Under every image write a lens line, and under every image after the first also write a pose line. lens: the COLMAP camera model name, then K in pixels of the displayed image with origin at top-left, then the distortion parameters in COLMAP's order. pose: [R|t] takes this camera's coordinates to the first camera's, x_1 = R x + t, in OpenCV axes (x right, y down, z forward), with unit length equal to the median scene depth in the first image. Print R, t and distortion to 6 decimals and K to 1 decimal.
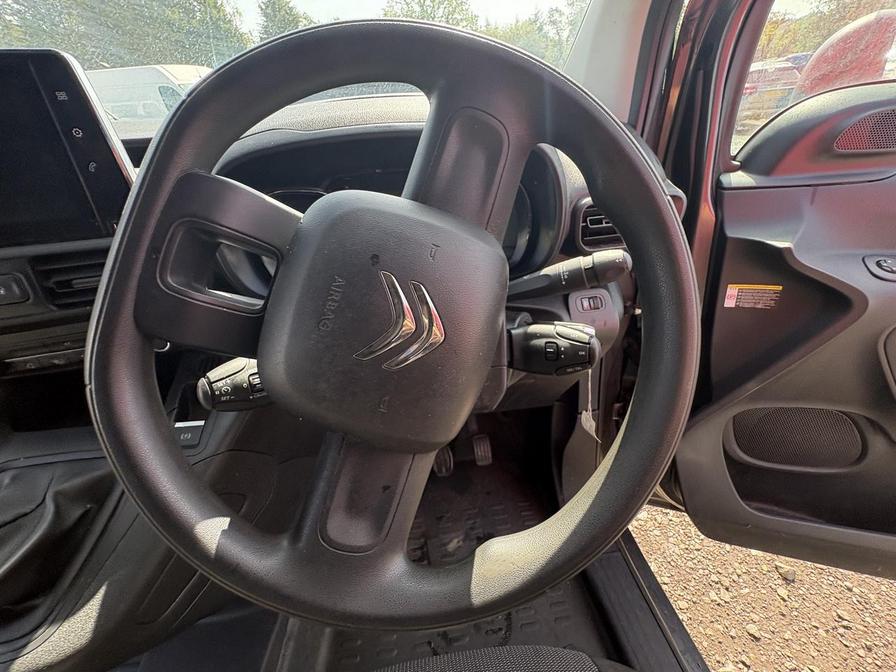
lens RADIAL K [[364.7, 0, 447.5], [0, 364.7, 336.8], [0, 0, 1]] dist [-0.000410, 0.002754]
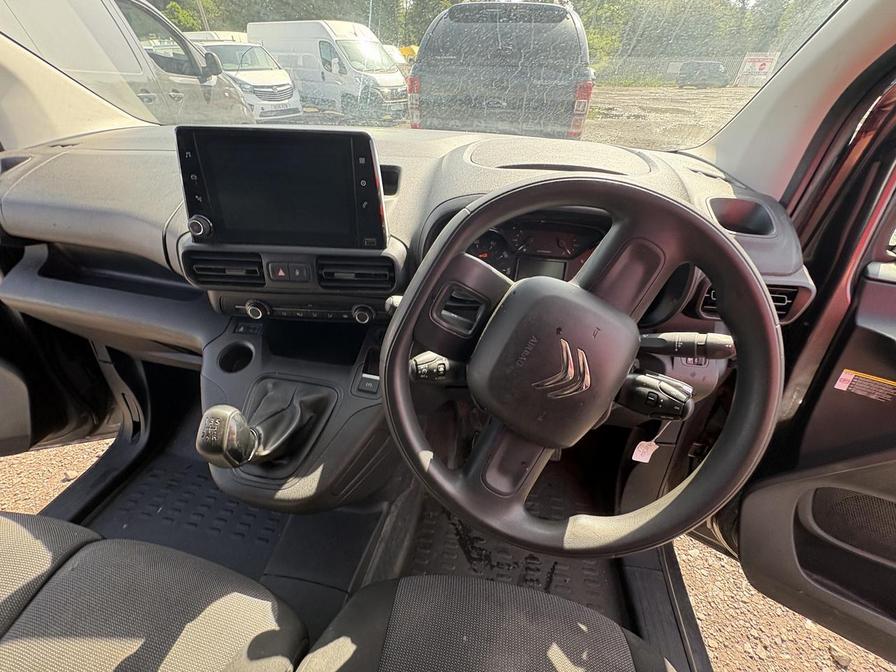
lens RADIAL K [[364.7, 0, 447.5], [0, 364.7, 336.8], [0, 0, 1]] dist [-0.000410, 0.002754]
pose [[0.953055, 0.229257, -0.197809, -0.170897], [-0.215521, 0.972464, 0.088677, -0.111284], [0.212692, -0.041882, 0.976221, -0.351276]]
